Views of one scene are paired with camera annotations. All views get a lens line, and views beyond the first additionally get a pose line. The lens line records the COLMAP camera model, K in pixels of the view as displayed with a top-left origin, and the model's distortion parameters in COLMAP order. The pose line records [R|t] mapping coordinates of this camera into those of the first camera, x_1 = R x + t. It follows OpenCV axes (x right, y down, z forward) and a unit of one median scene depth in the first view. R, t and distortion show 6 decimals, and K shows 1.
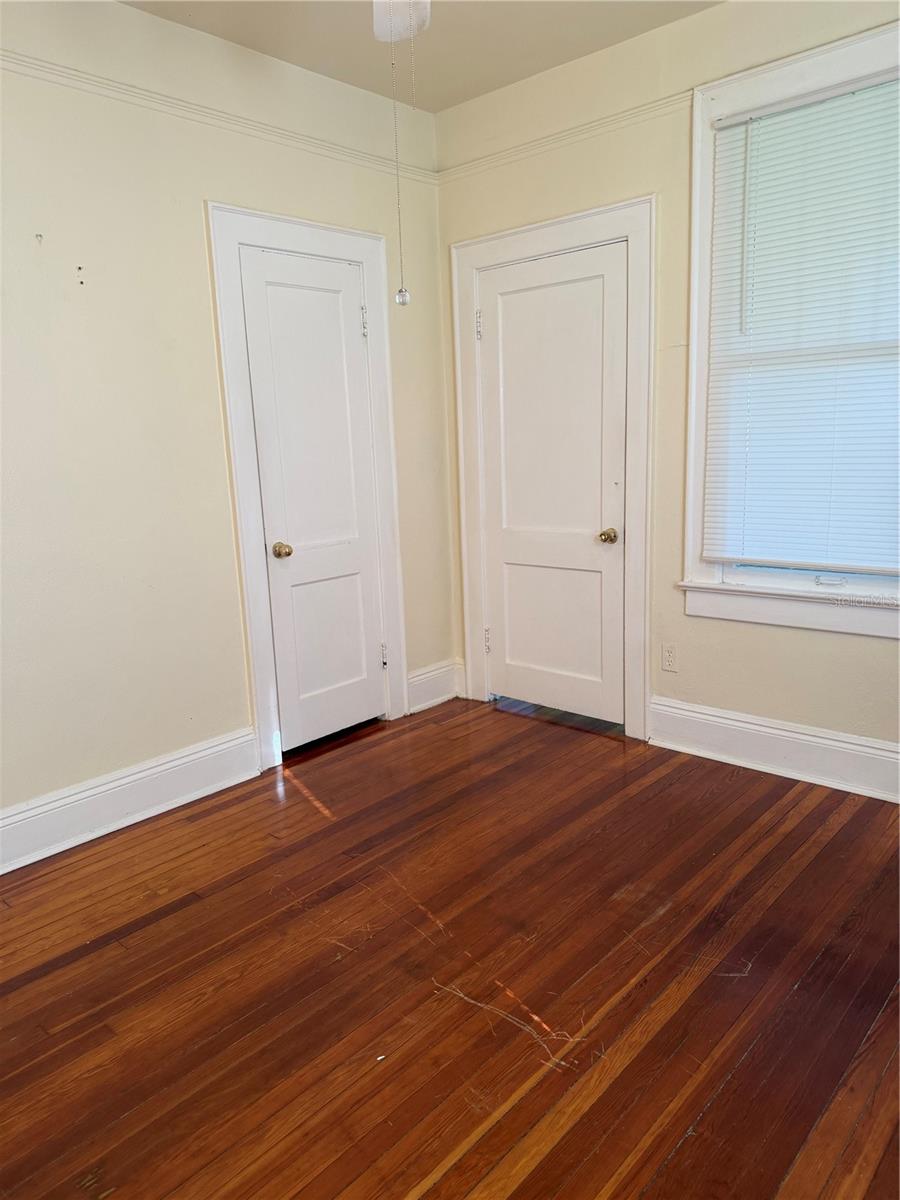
lens RADIAL K [[854.7, 0, 441.2], [0, 854.7, 602.9], [0, 0, 1]] dist [0.075298, -0.069350]
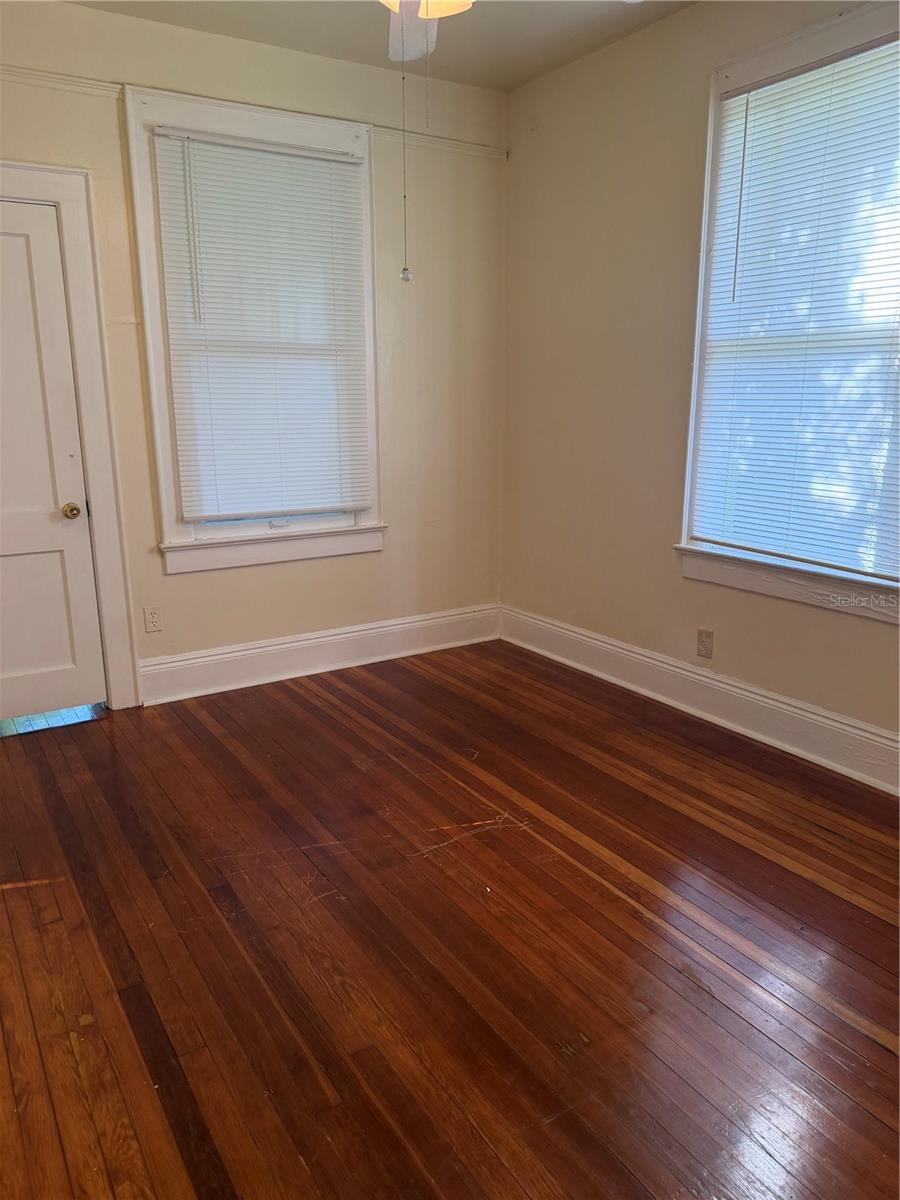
lens RADIAL K [[854.7, 0, 441.2], [0, 854.7, 602.9], [0, 0, 1]] dist [0.075298, -0.069350]
pose [[0.258291, -0.179710, 0.949205, -0.767578], [0.190563, 0.972718, 0.132307, -0.033536], [-0.947086, 0.146710, 0.285491, 0.420276]]
